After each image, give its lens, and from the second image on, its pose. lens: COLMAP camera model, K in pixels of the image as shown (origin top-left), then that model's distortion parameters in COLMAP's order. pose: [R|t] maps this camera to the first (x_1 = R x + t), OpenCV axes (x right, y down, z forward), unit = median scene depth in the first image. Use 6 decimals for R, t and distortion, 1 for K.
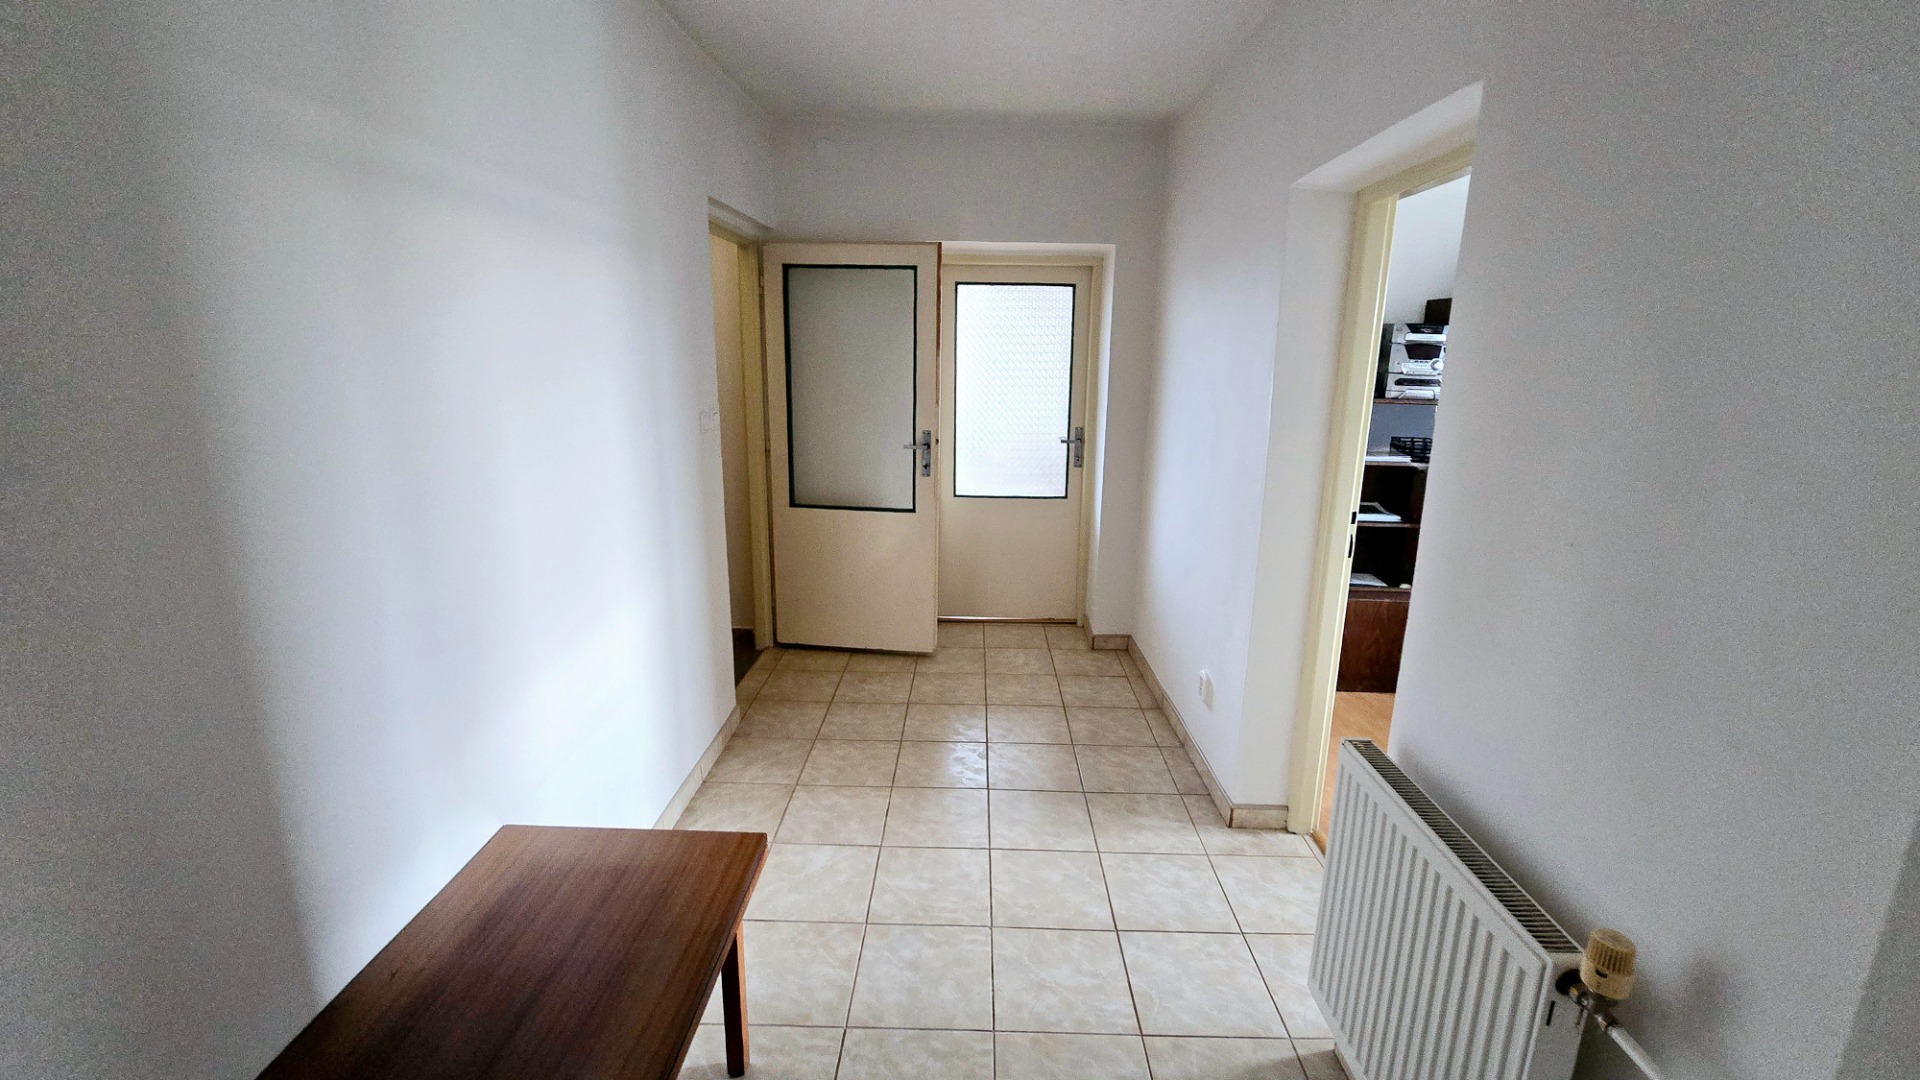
lens RADIAL K [[794.1, 0, 960.4], [0, 794.1, 533.4], [0, 0, 1]] dist [-0.004445, 0.001246]
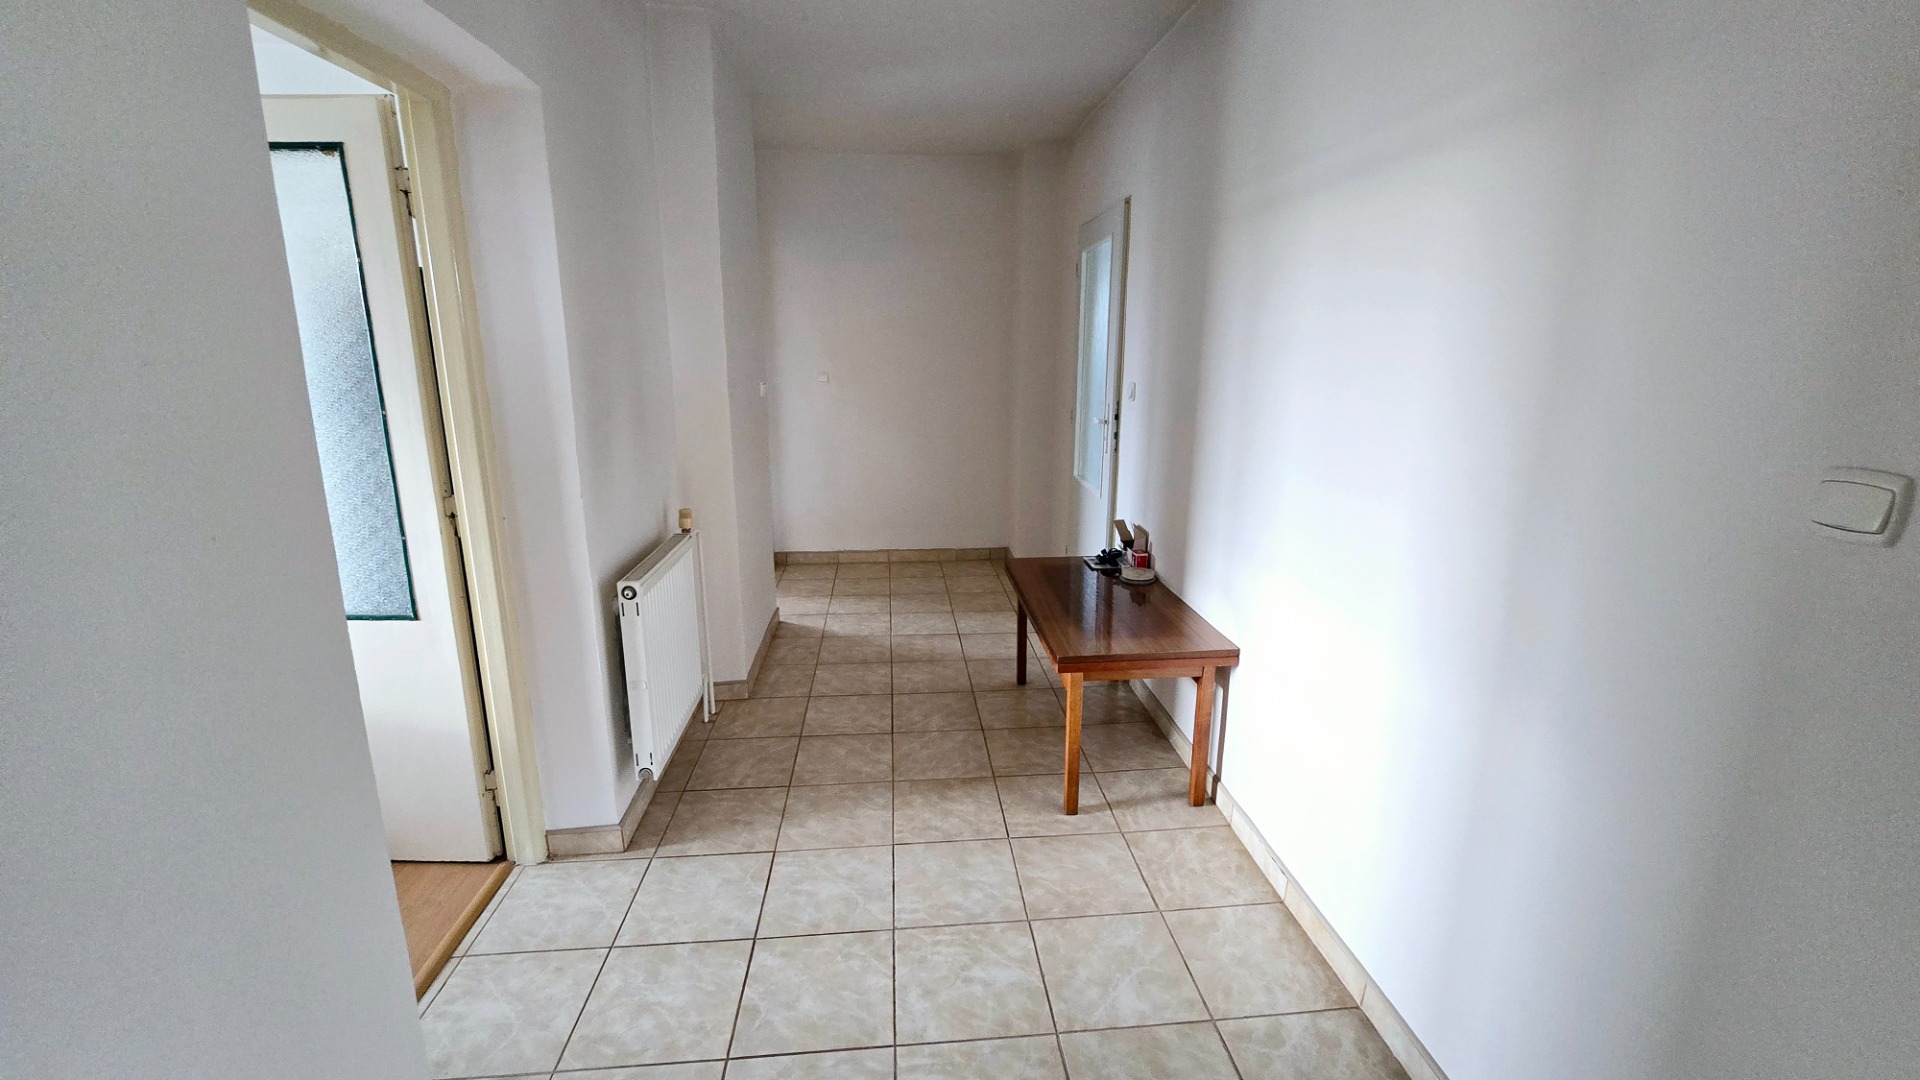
lens RADIAL K [[794.1, 0, 960.2], [0, 794.1, 544.5], [0, 0, 1]] dist [-0.004445, 0.001246]
pose [[-0.993976, 0.005856, -0.109439, 0.061430], [-0.044322, 0.891788, 0.450277, -0.324134], [0.100233, 0.452415, -0.886157, 1.647135]]
